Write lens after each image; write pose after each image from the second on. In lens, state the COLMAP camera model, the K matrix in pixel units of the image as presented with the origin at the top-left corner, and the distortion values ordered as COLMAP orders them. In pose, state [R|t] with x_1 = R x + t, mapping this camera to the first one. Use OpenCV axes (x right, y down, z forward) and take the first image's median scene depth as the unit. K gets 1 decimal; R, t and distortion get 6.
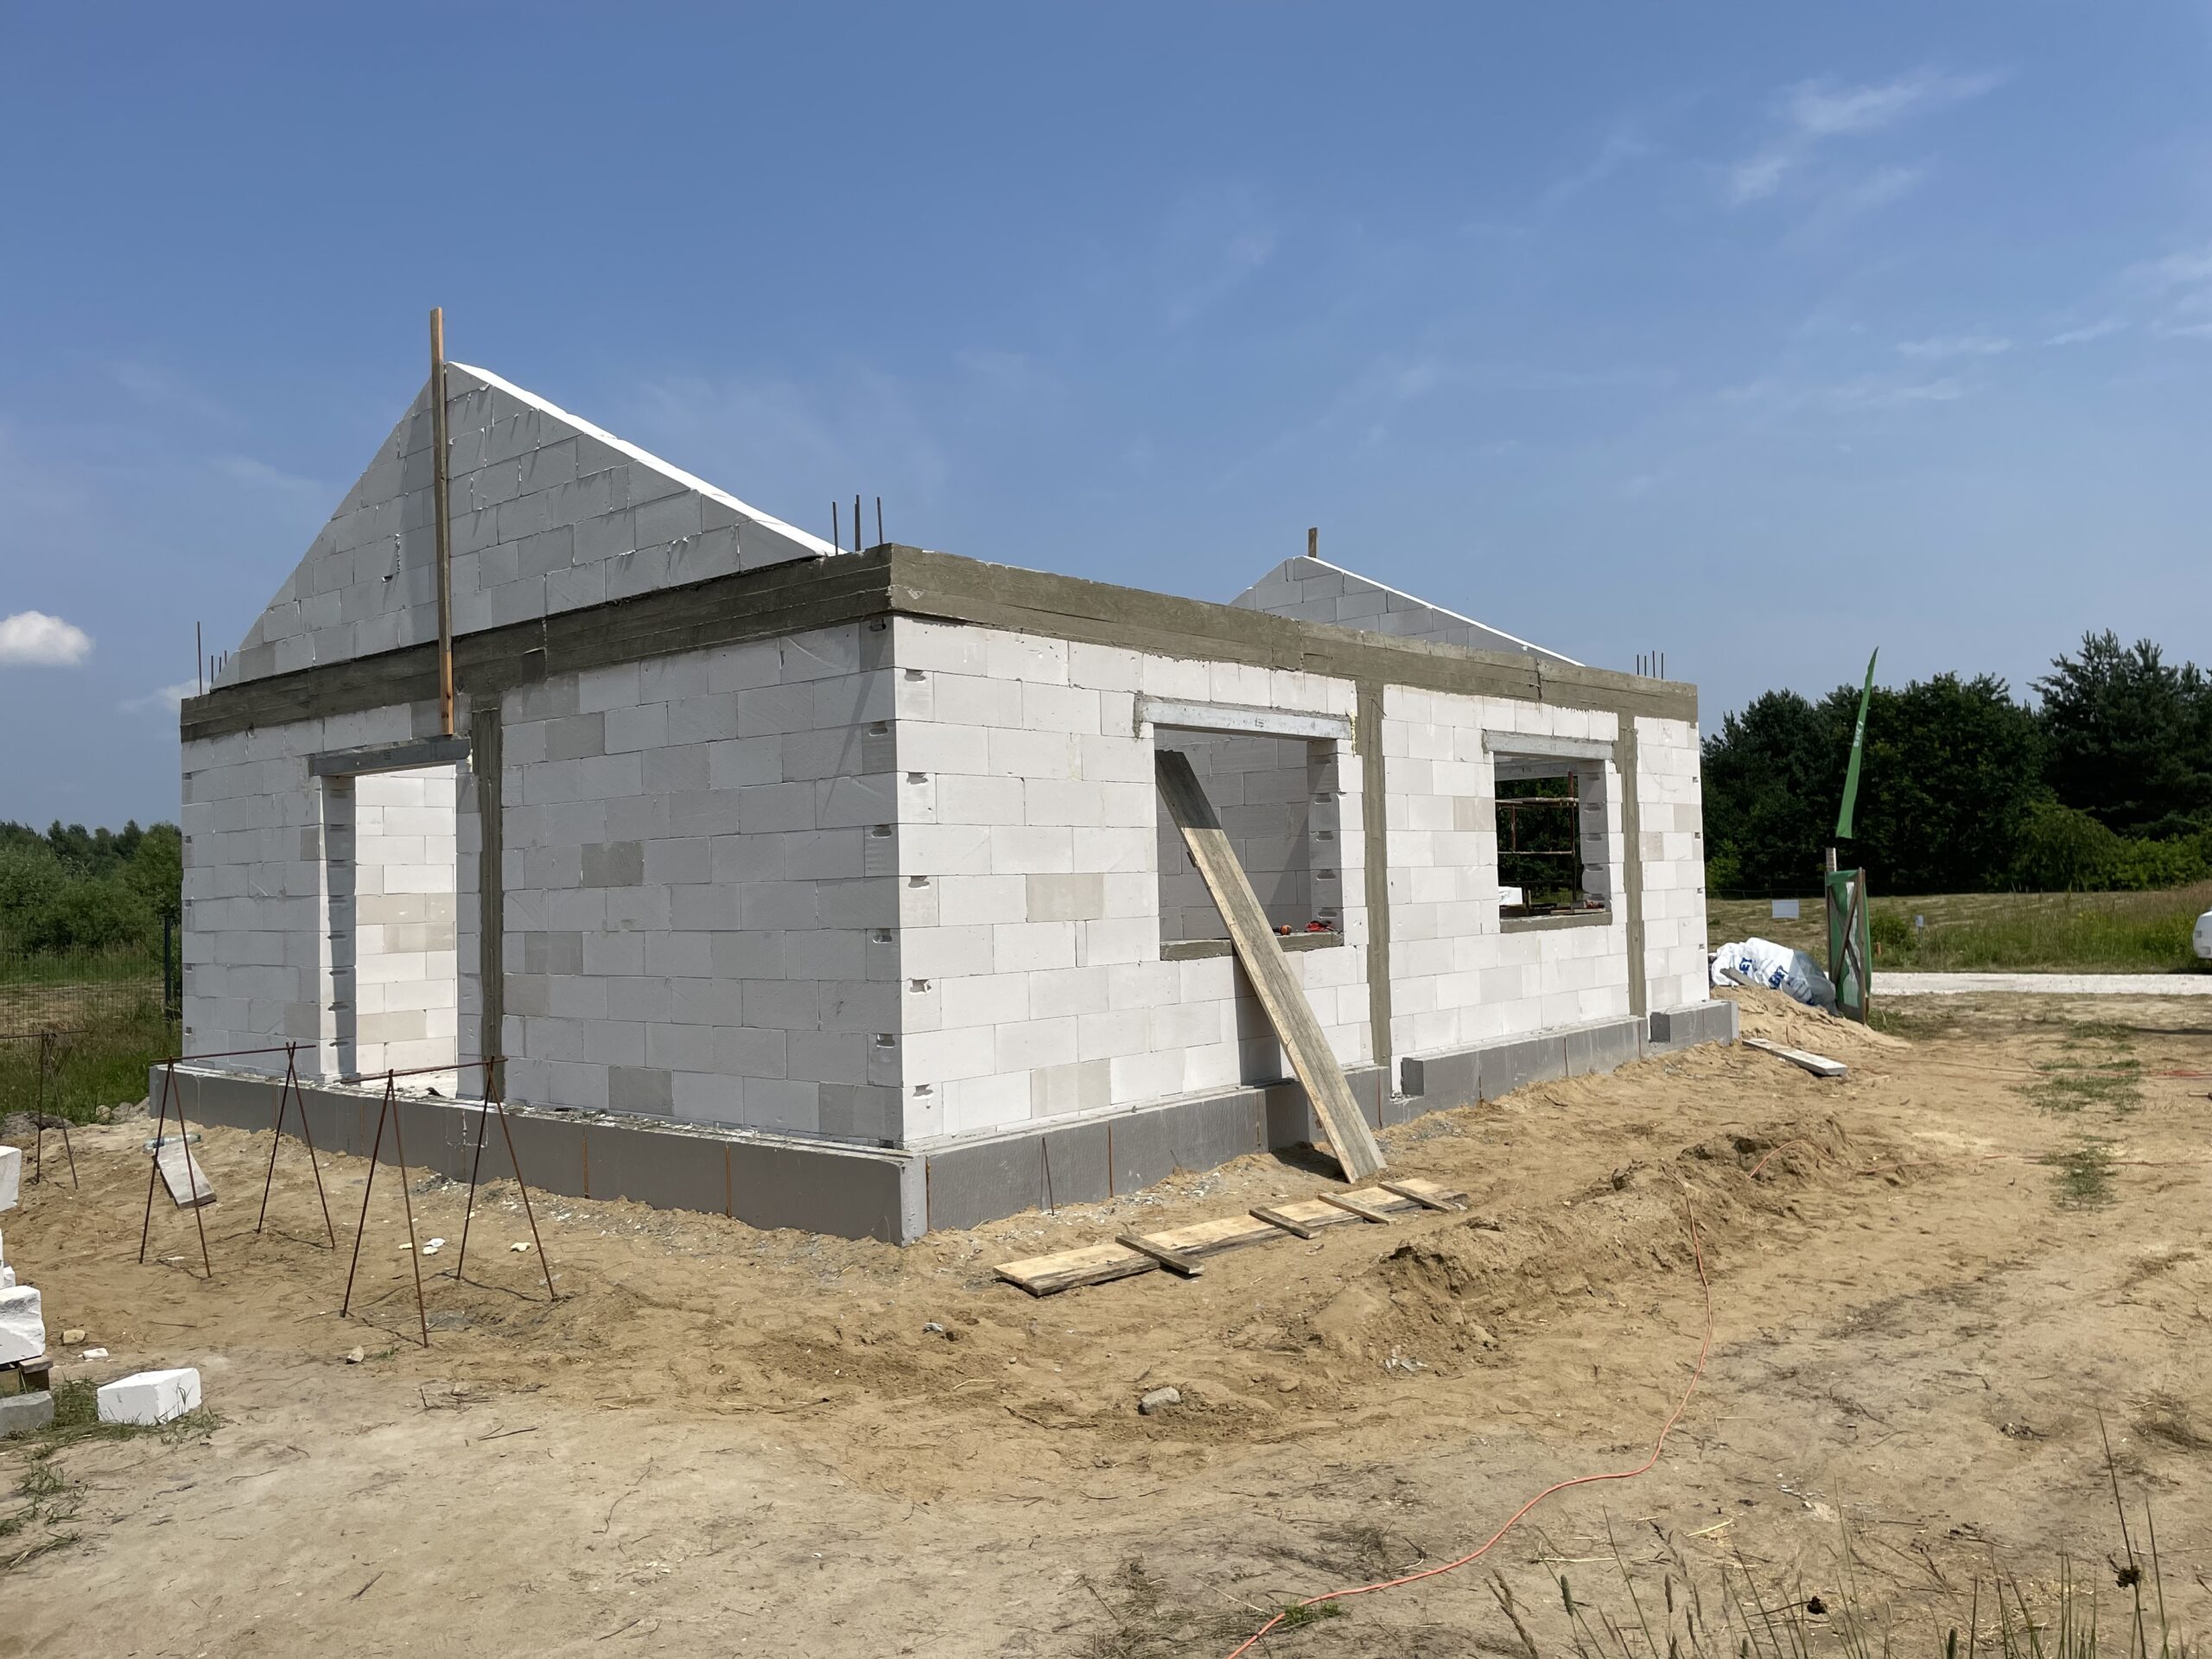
lens RADIAL K [[1647.8, 0, 1106.0], [0, 1647.8, 829.5], [0, 0, 1]] dist [0.082146, -0.114674]
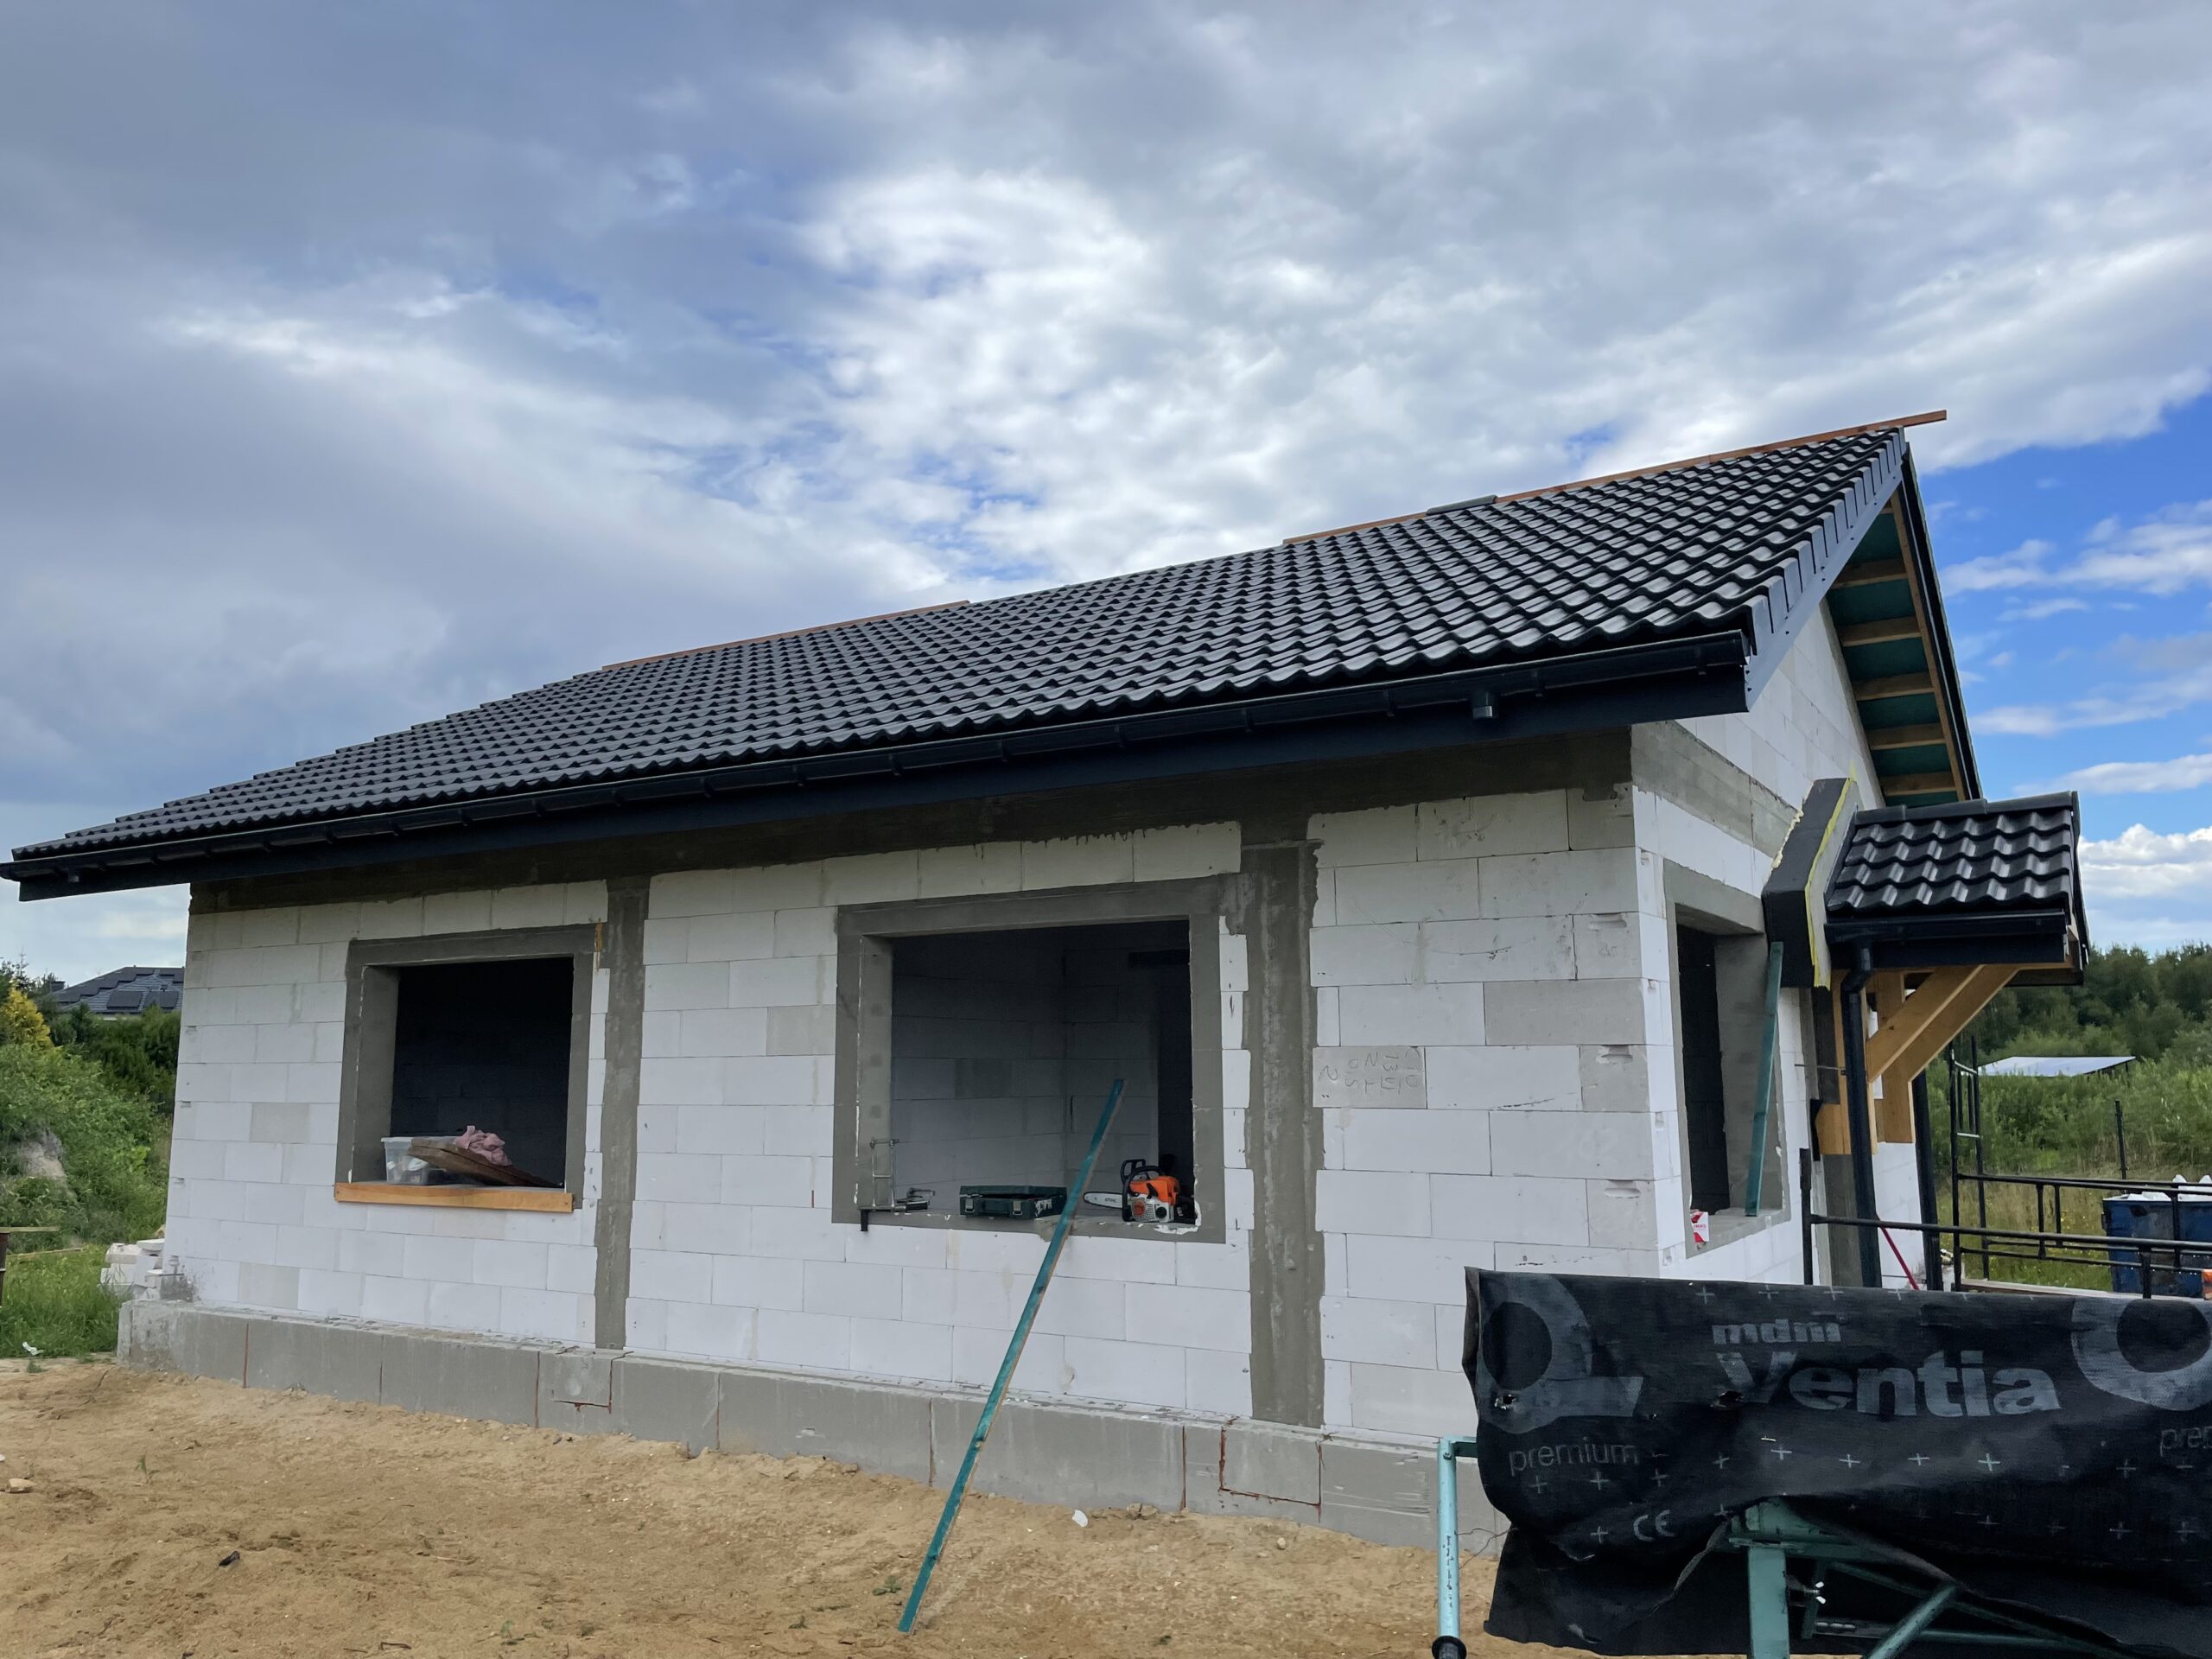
lens RADIAL K [[1647.8, 0, 1106.0], [0, 1647.8, 829.5], [0, 0, 1]] dist [0.082146, -0.114674]
pose [[0.171127, -0.122658, -0.977584, 1.019599], [0.027260, 0.992430, -0.119749, -0.006883], [0.984872, -0.006156, 0.173176, 1.088210]]
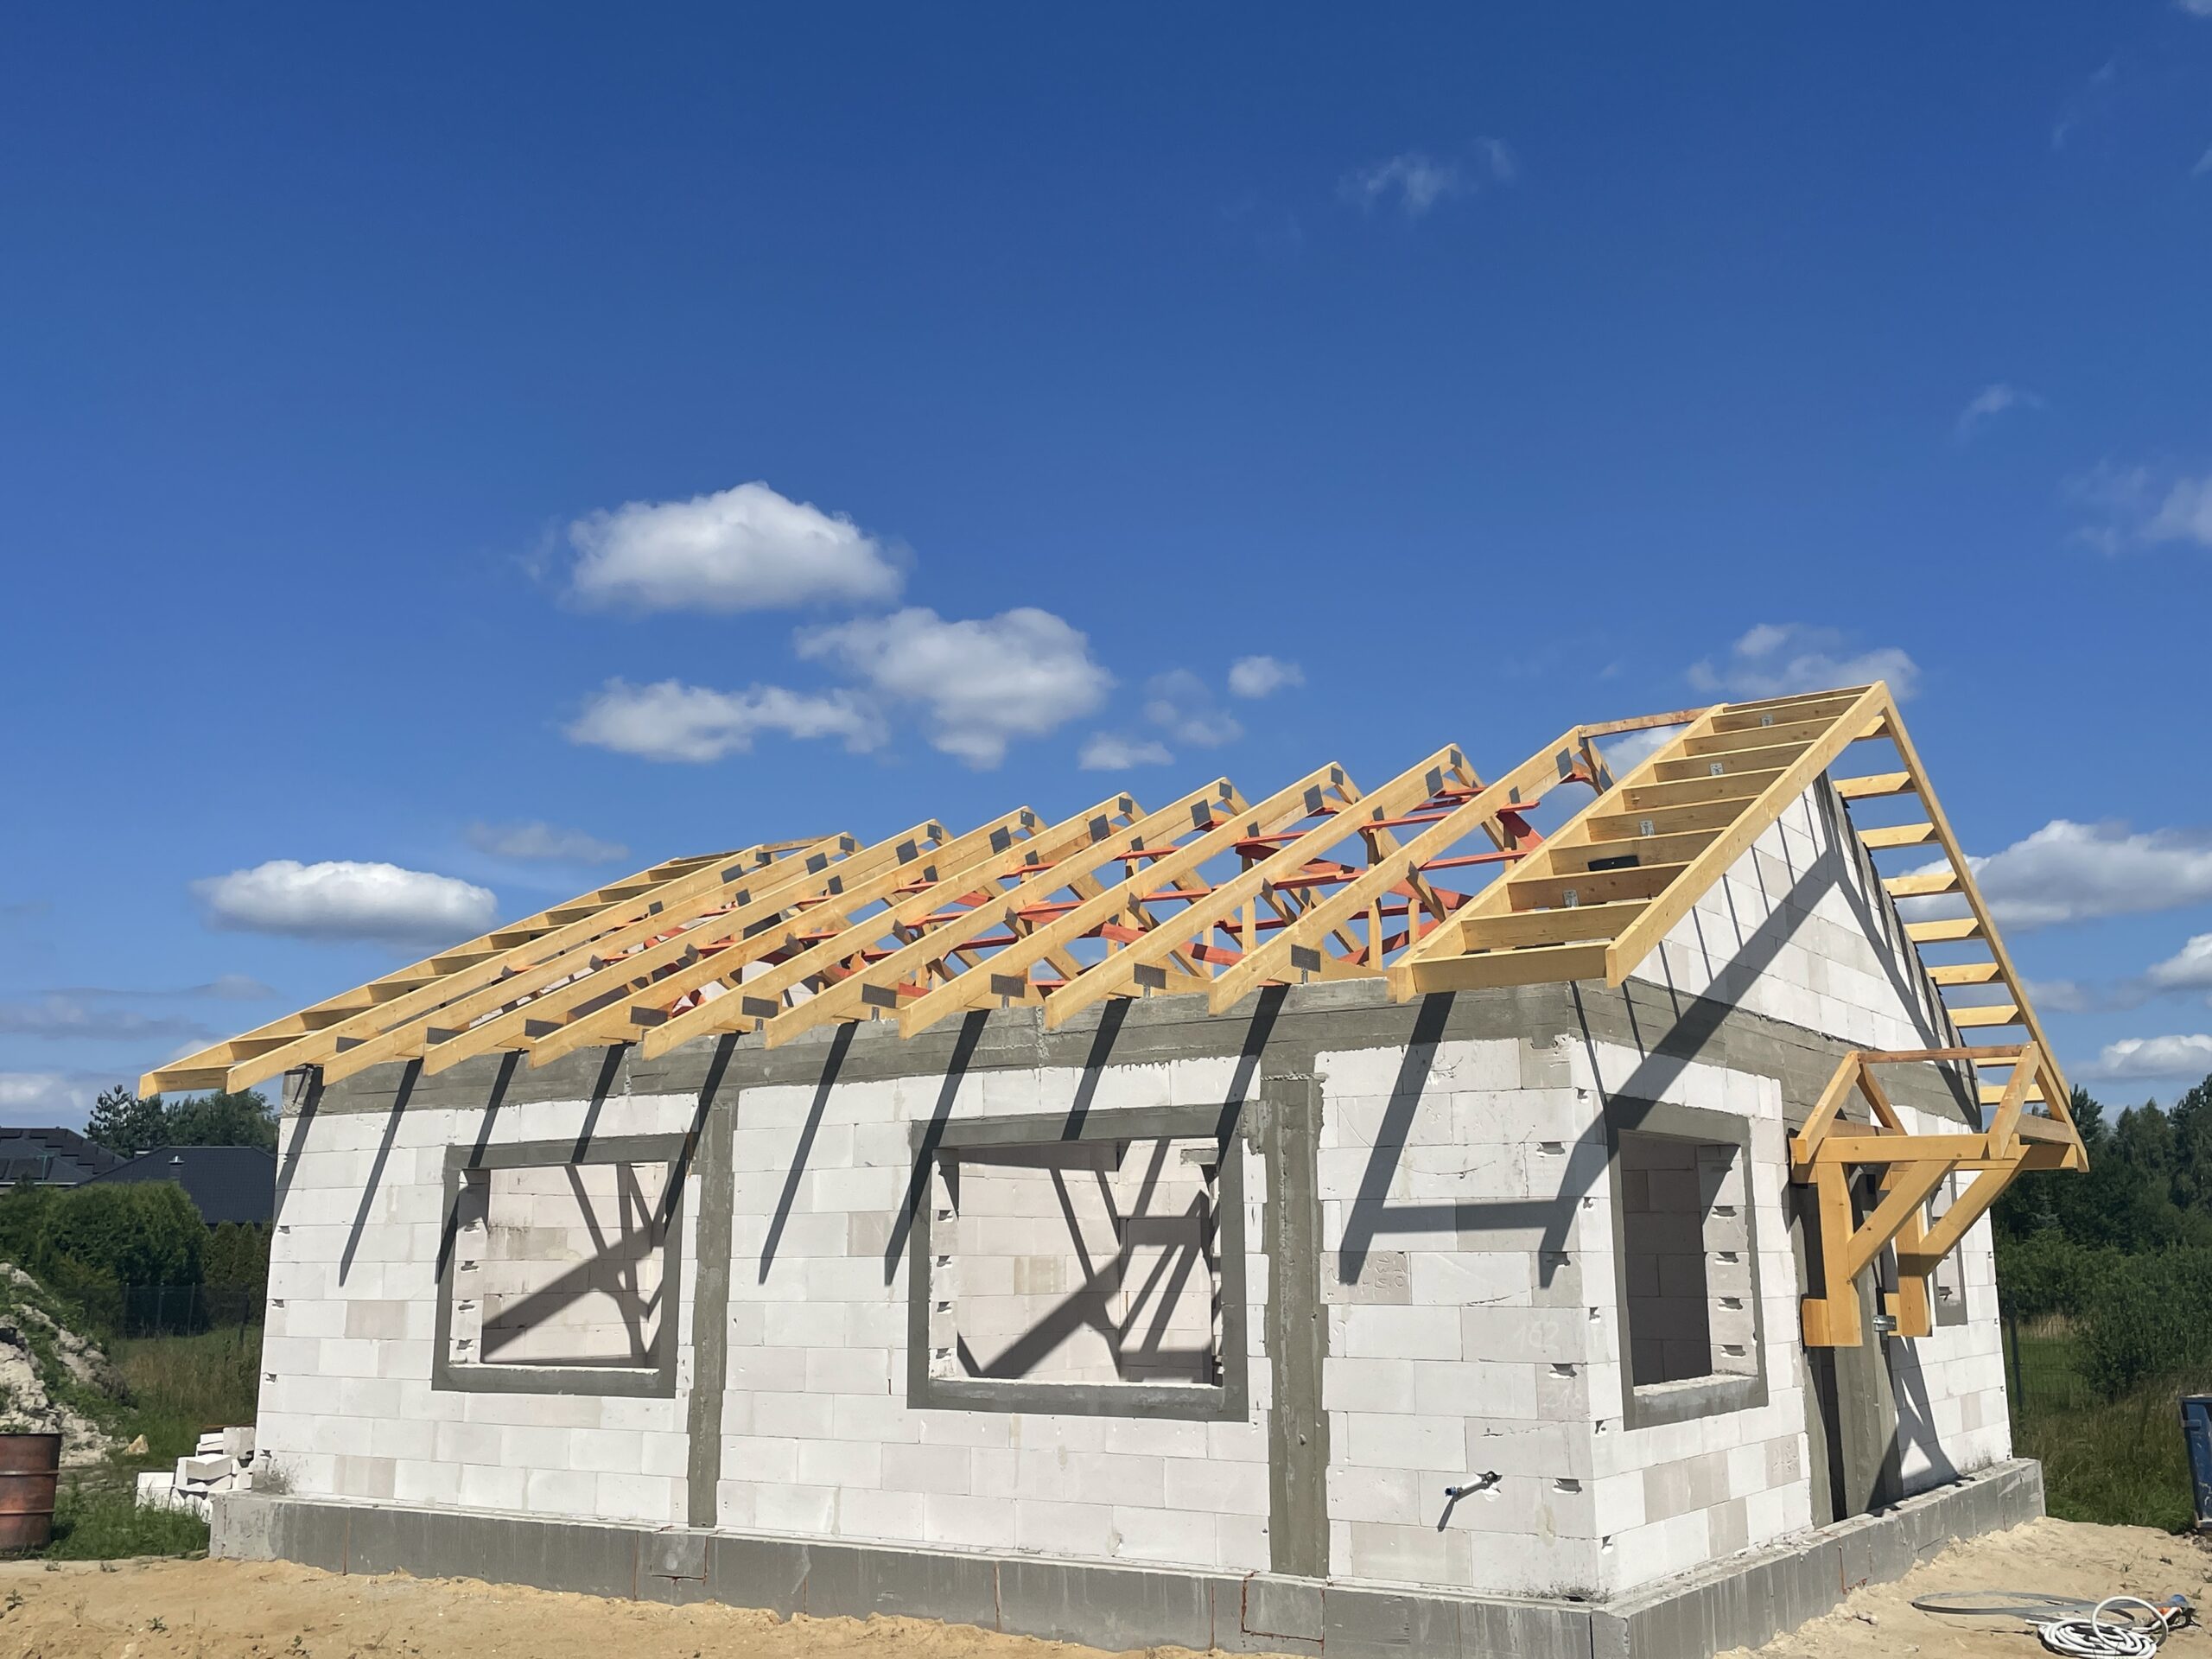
lens RADIAL K [[2152.5, 0, 1106.0], [0, 2152.5, 829.5], [0, 0, 1]] dist [0.074718, 0.010242]
pose [[0.124128, -0.176510, -0.976441, 1.372346], [0.026415, 0.984290, -0.174571, -0.017553], [0.991915, -0.004123, 0.126840, 1.057208]]
